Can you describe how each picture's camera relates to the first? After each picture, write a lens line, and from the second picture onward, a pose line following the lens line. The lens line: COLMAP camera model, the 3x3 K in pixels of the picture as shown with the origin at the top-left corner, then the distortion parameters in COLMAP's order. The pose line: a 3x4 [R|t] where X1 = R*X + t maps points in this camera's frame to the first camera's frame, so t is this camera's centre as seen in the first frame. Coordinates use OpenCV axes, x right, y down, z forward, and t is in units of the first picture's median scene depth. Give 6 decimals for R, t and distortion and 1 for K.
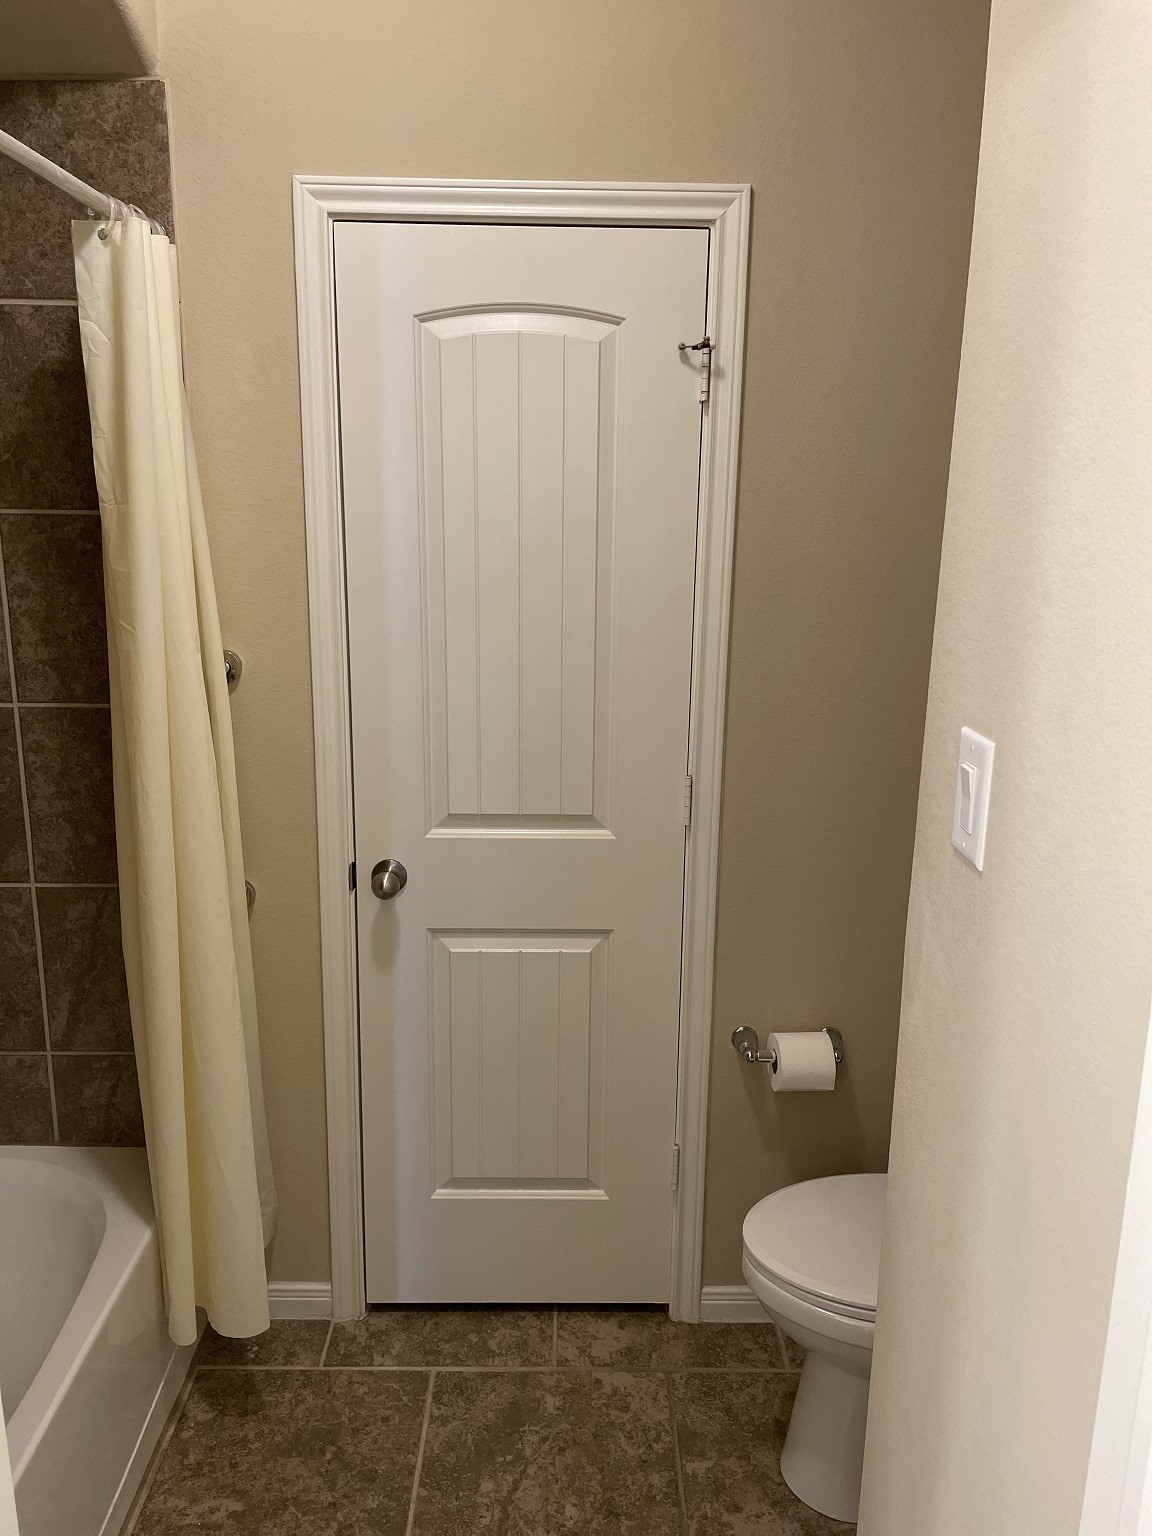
lens RADIAL K [[1234.4, 0, 584.4], [0, 1234.4, 755.2], [0, 0, 1]] dist [0.062338, -0.038365]
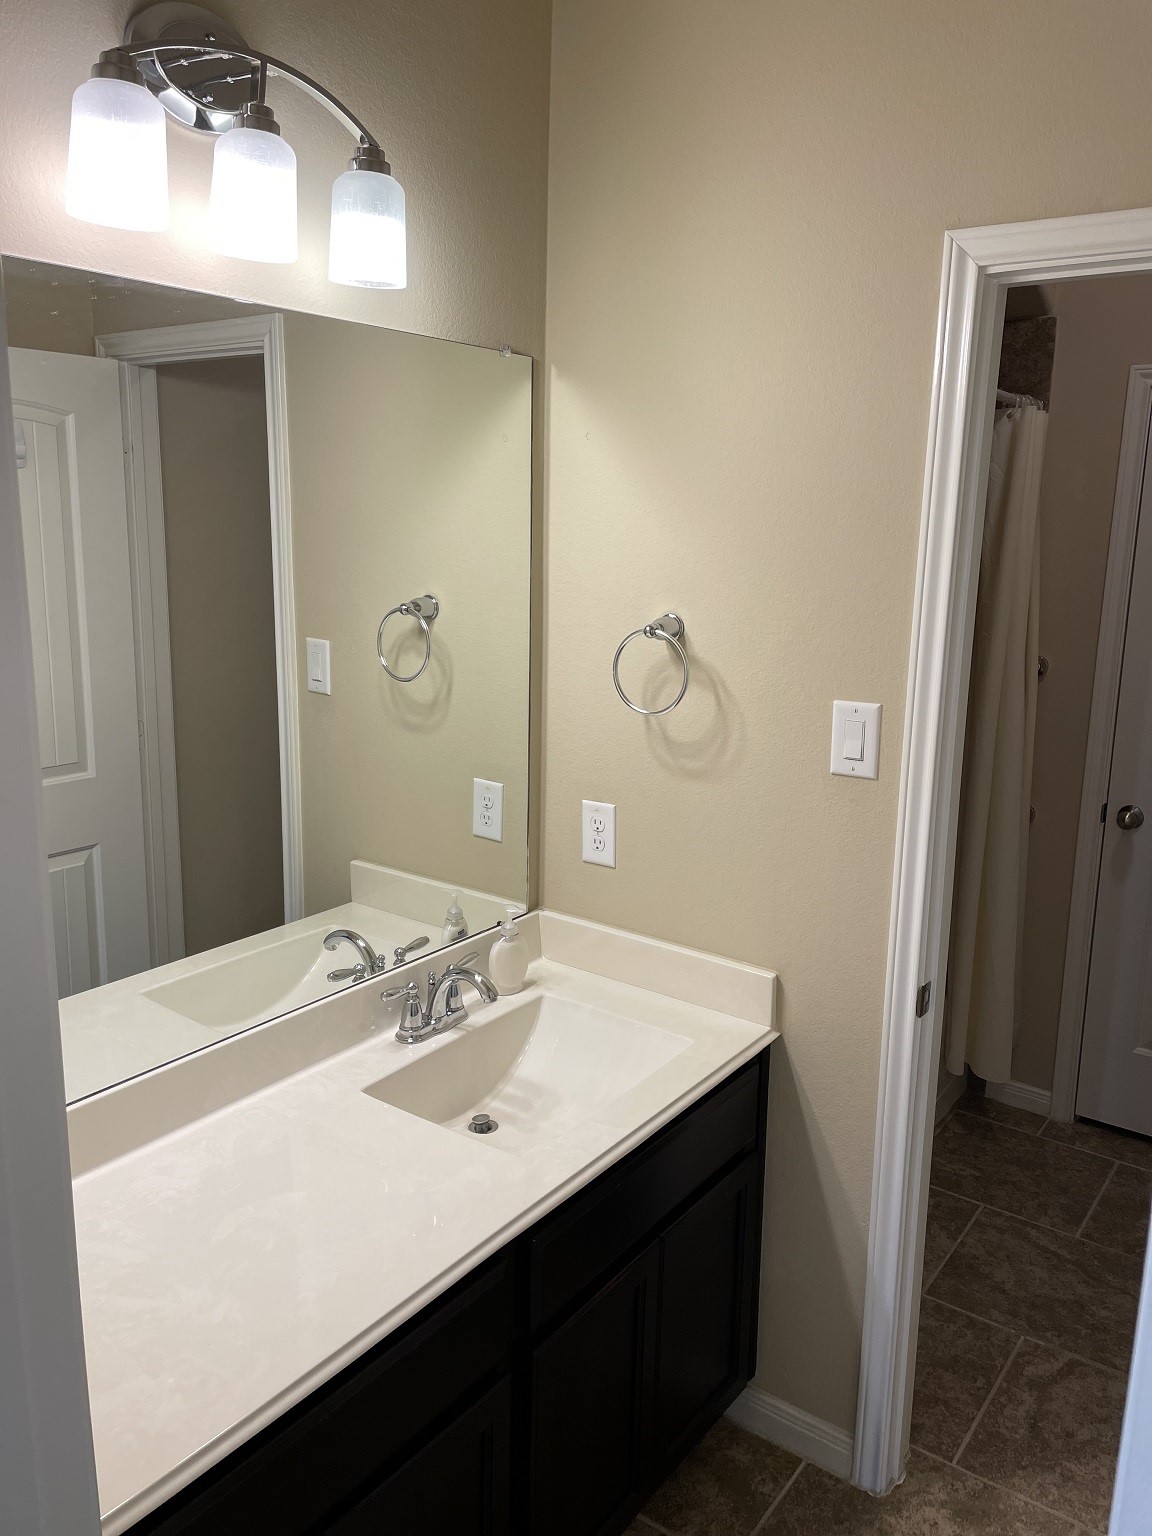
lens RADIAL K [[1172.8, 0, 574.7], [0, 1172.8, 764.2], [0, 0, 1]] dist [0.084555, -0.106771]
pose [[0.803098, 0.117875, -0.584070, 0.135164], [-0.142966, 0.989723, 0.003163, 0.130172], [0.578441, 0.080962, 0.811697, -0.561053]]
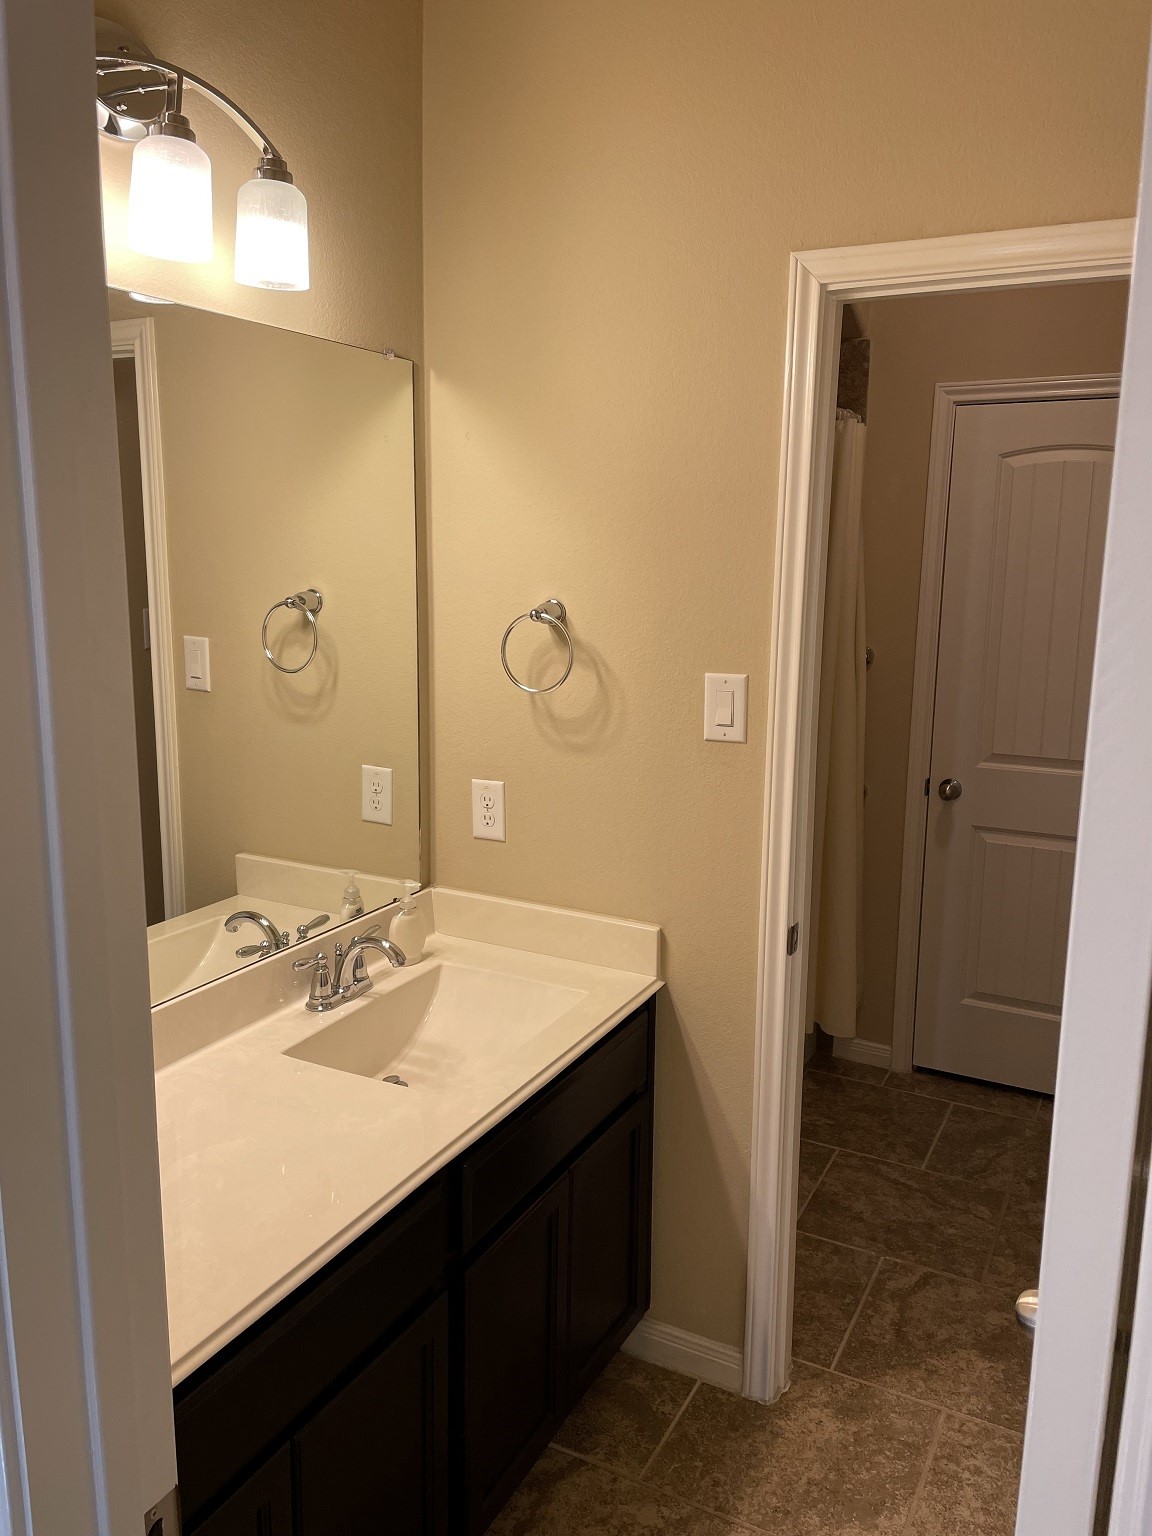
lens RADIAL K [[1172.8, 0, 566.7], [0, 1172.8, 765.9], [0, 0, 1]] dist [0.084555, -0.106771]
pose [[0.879675, 0.078935, -0.468978, 0.131480], [-0.106925, 0.993709, -0.033308, 0.179352], [0.463398, 0.079446, 0.882582, -0.643182]]
